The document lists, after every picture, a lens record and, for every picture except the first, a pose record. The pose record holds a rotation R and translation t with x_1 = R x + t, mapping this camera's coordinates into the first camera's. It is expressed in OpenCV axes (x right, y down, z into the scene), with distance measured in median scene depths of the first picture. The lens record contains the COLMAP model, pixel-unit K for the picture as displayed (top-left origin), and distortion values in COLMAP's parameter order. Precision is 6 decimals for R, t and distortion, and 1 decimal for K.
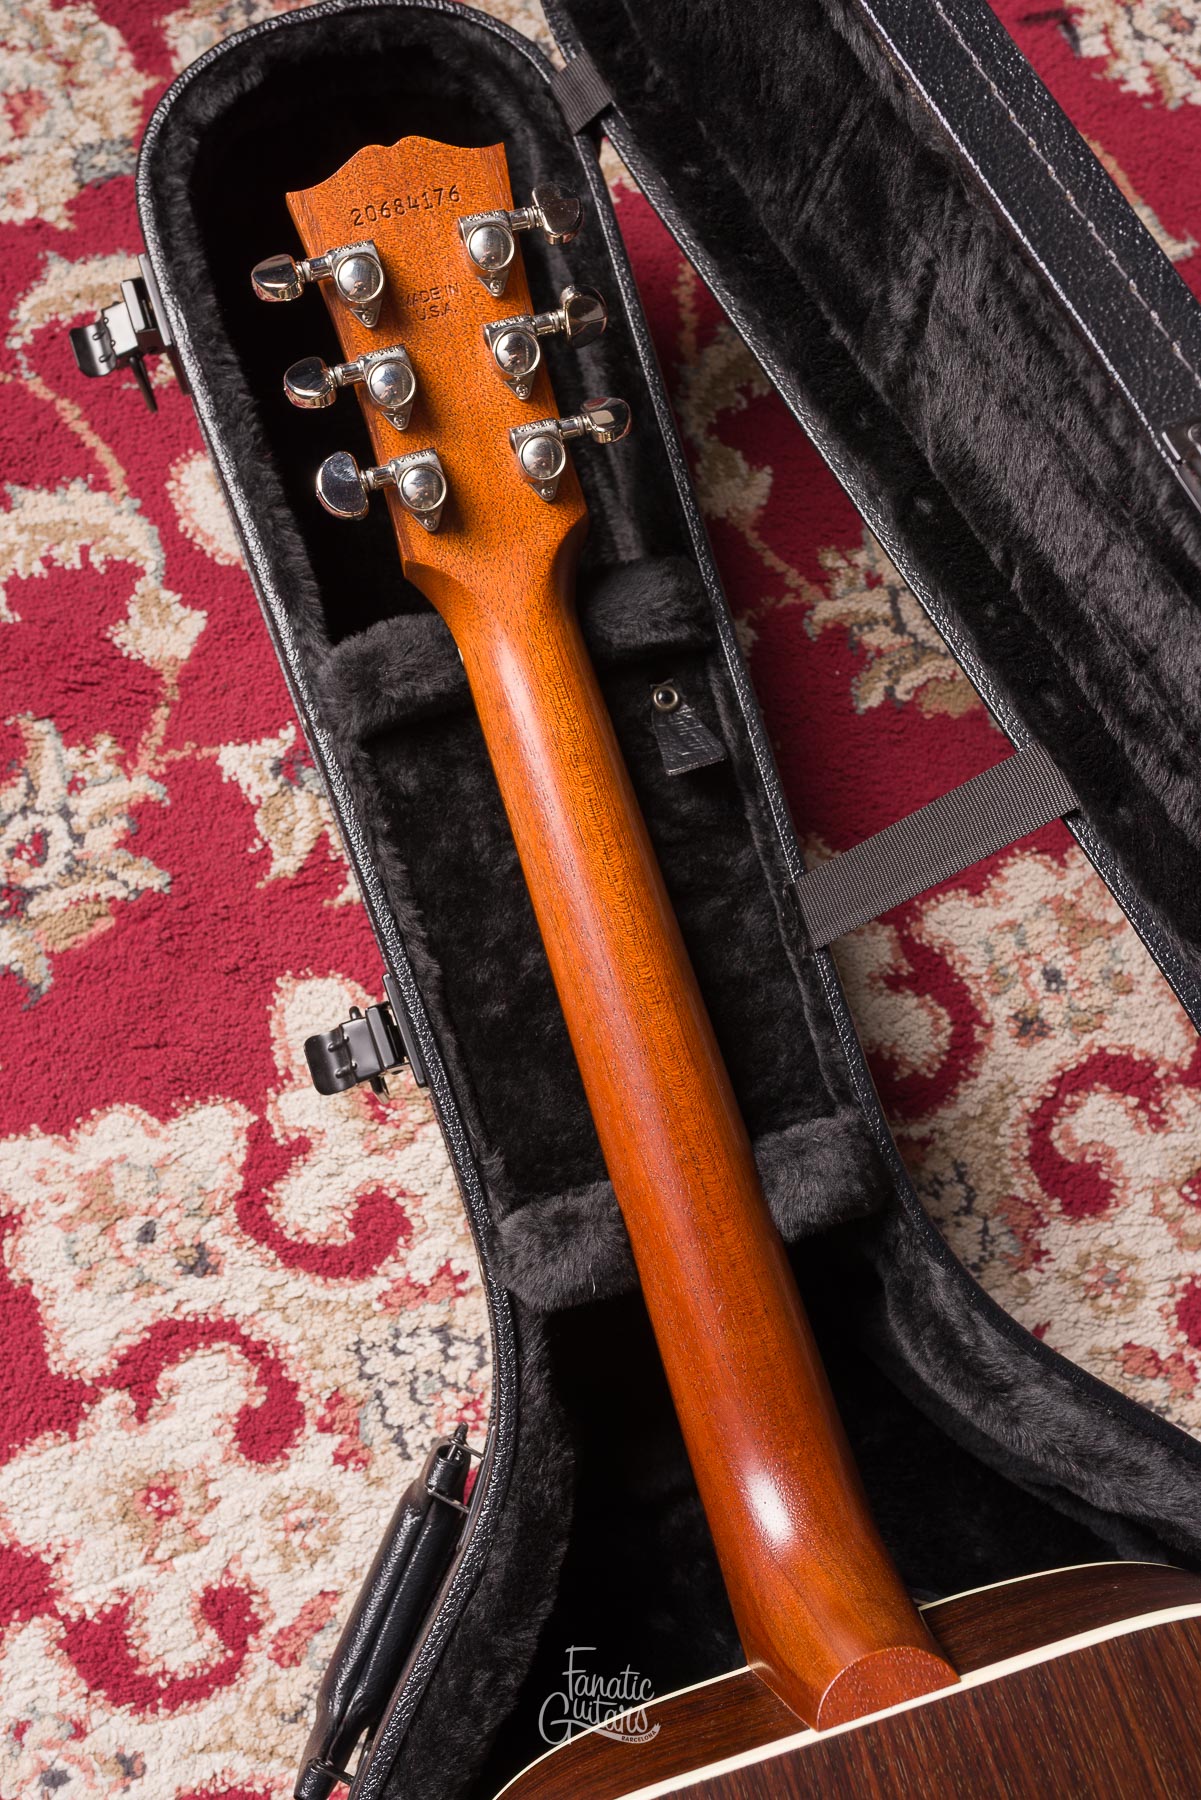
lens RADIAL K [[1752.9, 0, 599.1], [0, 1752.9, 903.8], [0, 0, 1]] dist [0.000655, 0.002570]
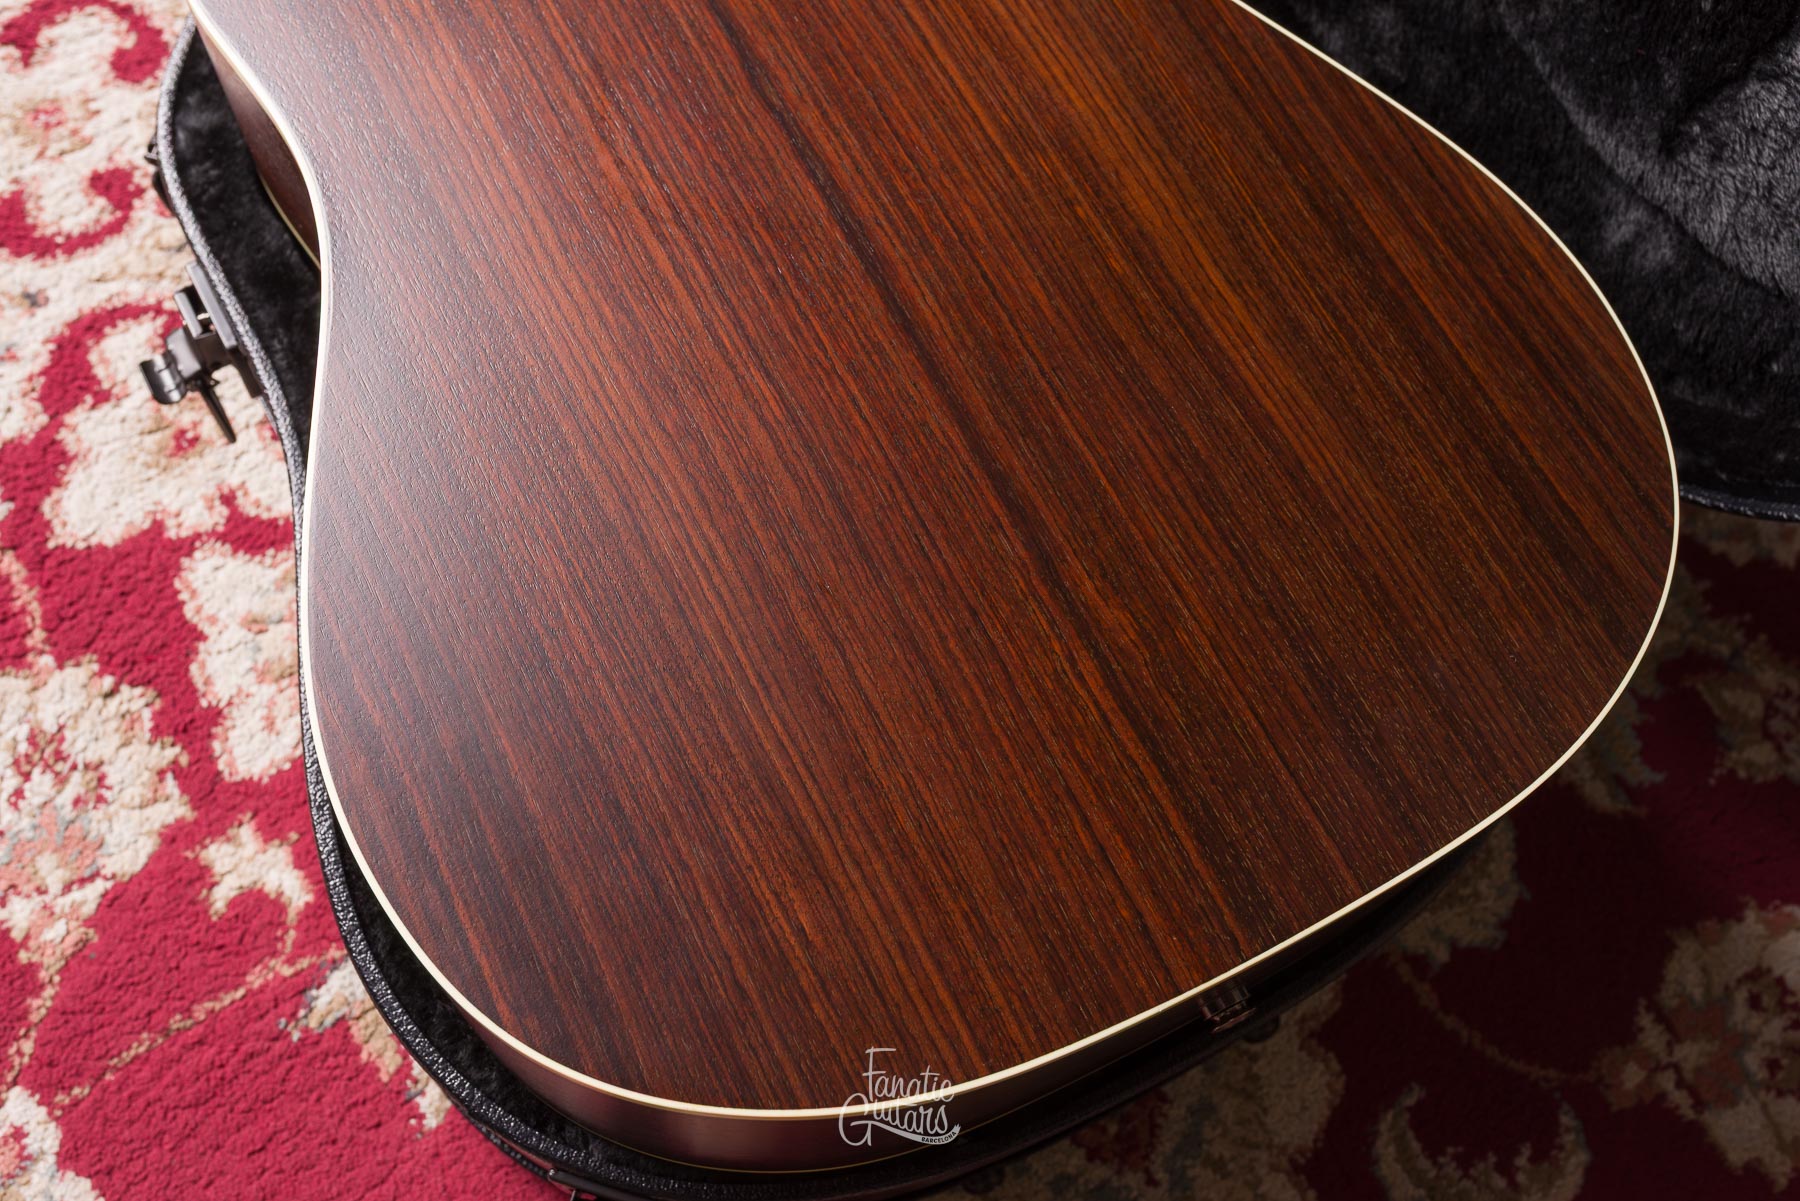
lens RADIAL K [[1762.9, 0, 900.0], [0, 1762.9, 596.3], [0, 0, 1]] dist [0.000319, 0.008657]
pose [[0.982238, -0.157354, 0.102215, 0.130598], [0.172162, 0.972406, -0.157439, 0.891028], [-0.074621, 0.172240, 0.982225, -0.134569]]
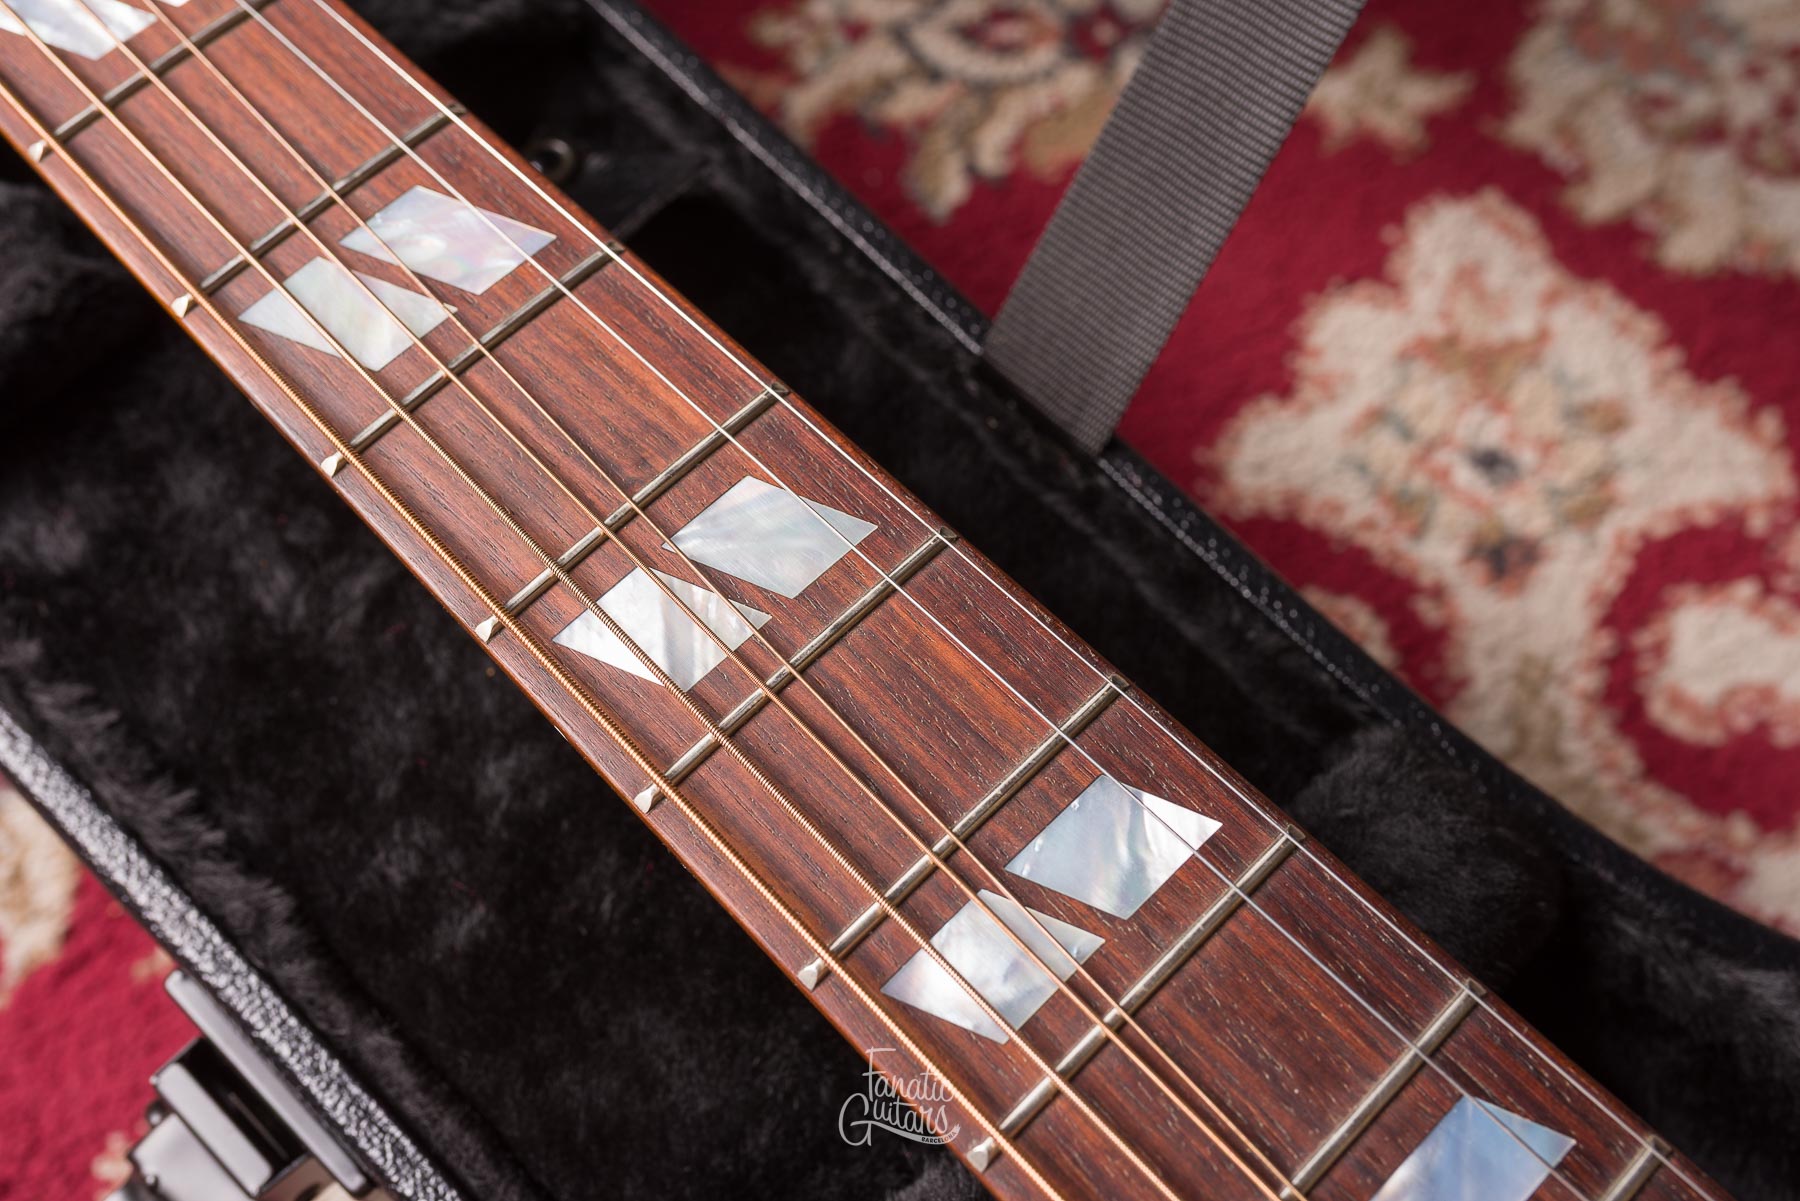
lens RADIAL K [[1862.2, 0, 895.2], [0, 1862.2, 603.5], [0, 0, 1]] dist [0.006560, -0.005461]
pose [[0.887067, -0.439994, 0.139701, 0.000228], [0.459134, 0.872373, -0.167813, 0.094542], [-0.048034, 0.213003, 0.975870, 0.481544]]
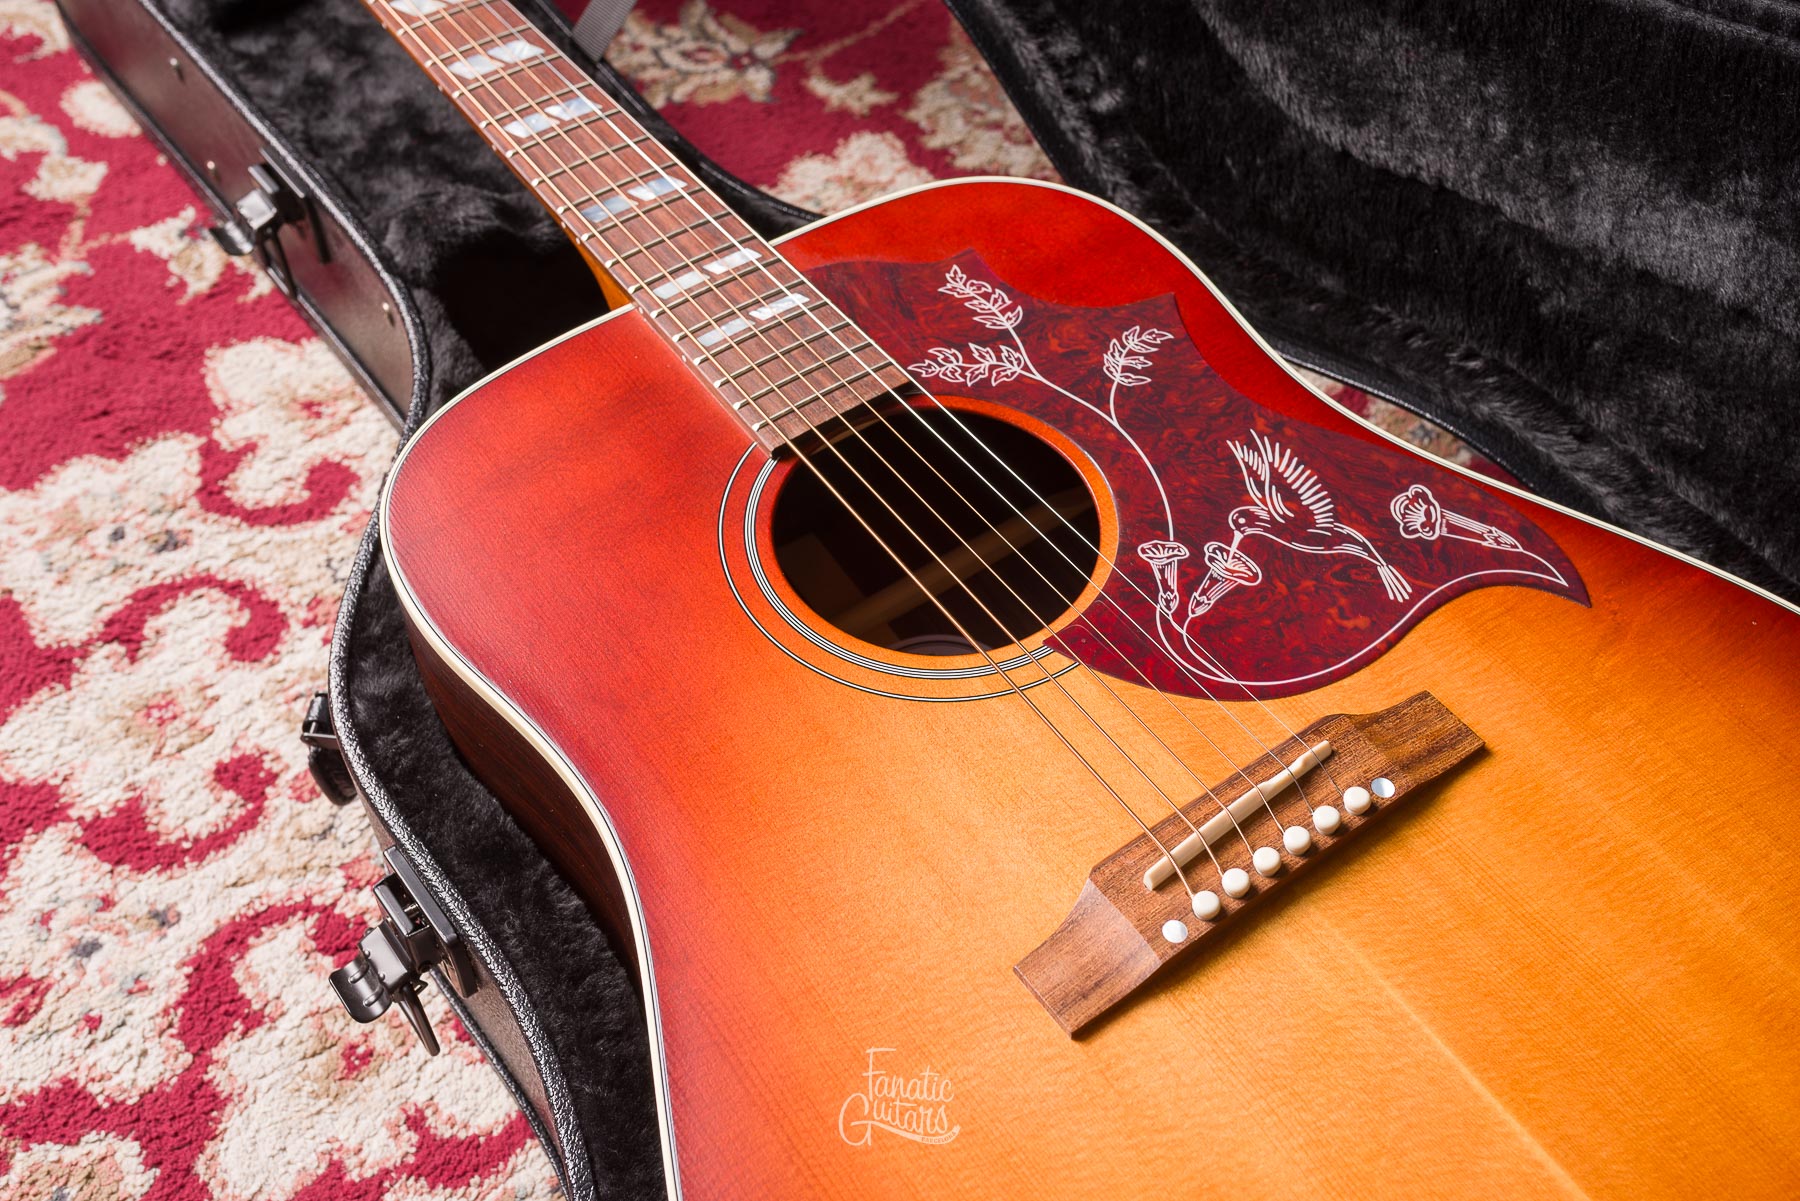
lens RADIAL K [[1755.1, 0, 900.4], [0, 1755.1, 601.1], [0, 0, 1]] dist [0.002012, -0.000225]
pose [[0.946235, -0.266123, 0.183895, -0.007076], [0.319103, 0.861121, -0.395783, 0.801805], [-0.053029, 0.433186, 0.899743, 0.003329]]
